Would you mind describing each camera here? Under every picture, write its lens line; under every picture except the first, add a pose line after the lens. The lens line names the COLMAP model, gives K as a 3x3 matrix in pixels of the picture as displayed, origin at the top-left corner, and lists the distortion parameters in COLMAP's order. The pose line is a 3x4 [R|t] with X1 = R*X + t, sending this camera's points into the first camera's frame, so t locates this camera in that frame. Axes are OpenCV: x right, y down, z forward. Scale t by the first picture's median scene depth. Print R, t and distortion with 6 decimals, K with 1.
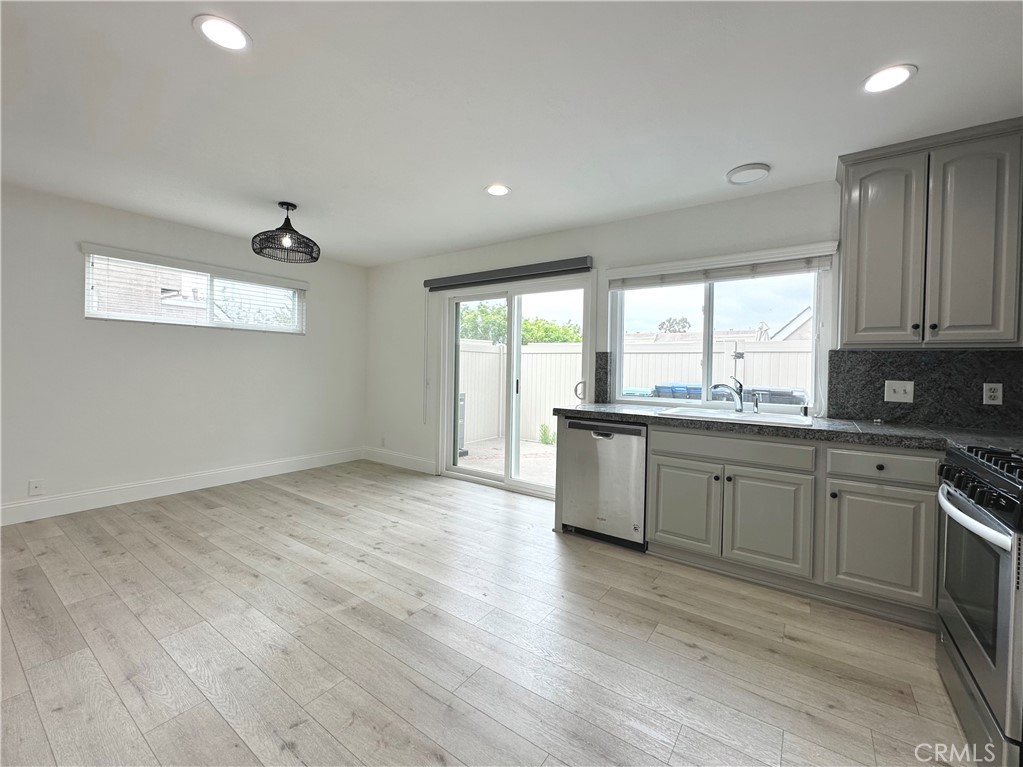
lens RADIAL K [[416.0, 0, 511.8], [0, 416.0, 375.9], [0, 0, 1]] dist [-0.002081, -0.000147]
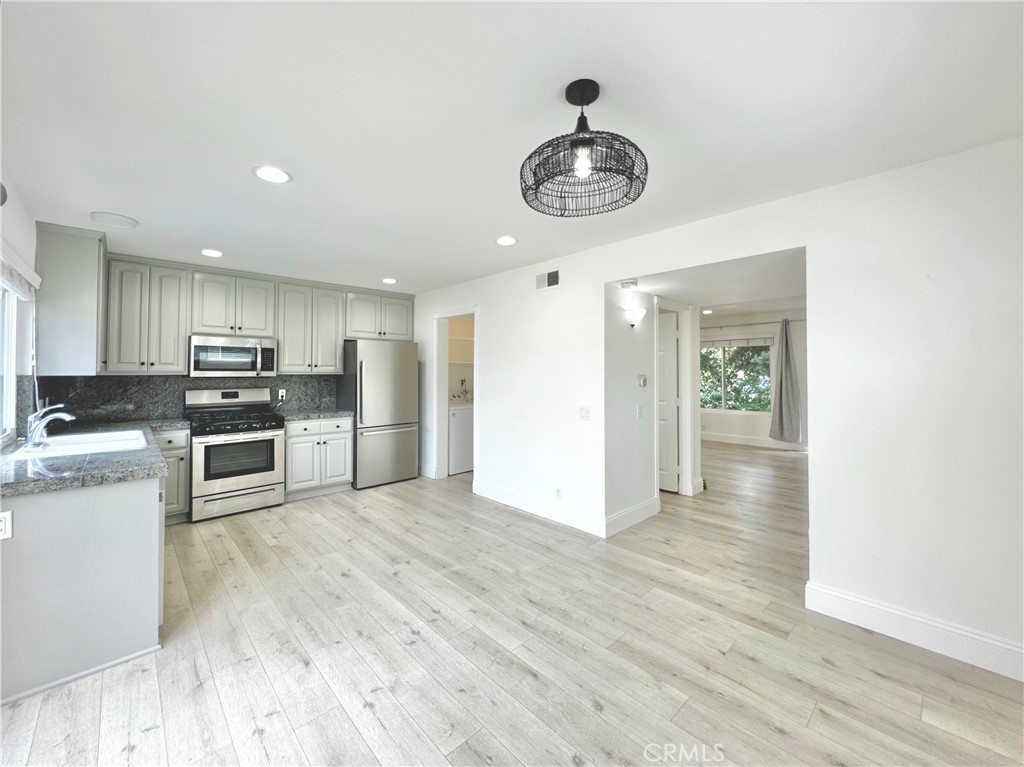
lens RADIAL K [[416.5, 0, 517.9], [0, 416.5, 365.7], [0, 0, 1]] dist [-0.002081, -0.000147]
pose [[-0.980937, -0.016580, 0.193615, -0.728892], [-0.014634, 0.999827, 0.011474, -0.122920], [-0.193772, 0.008422, -0.981010, 1.914472]]
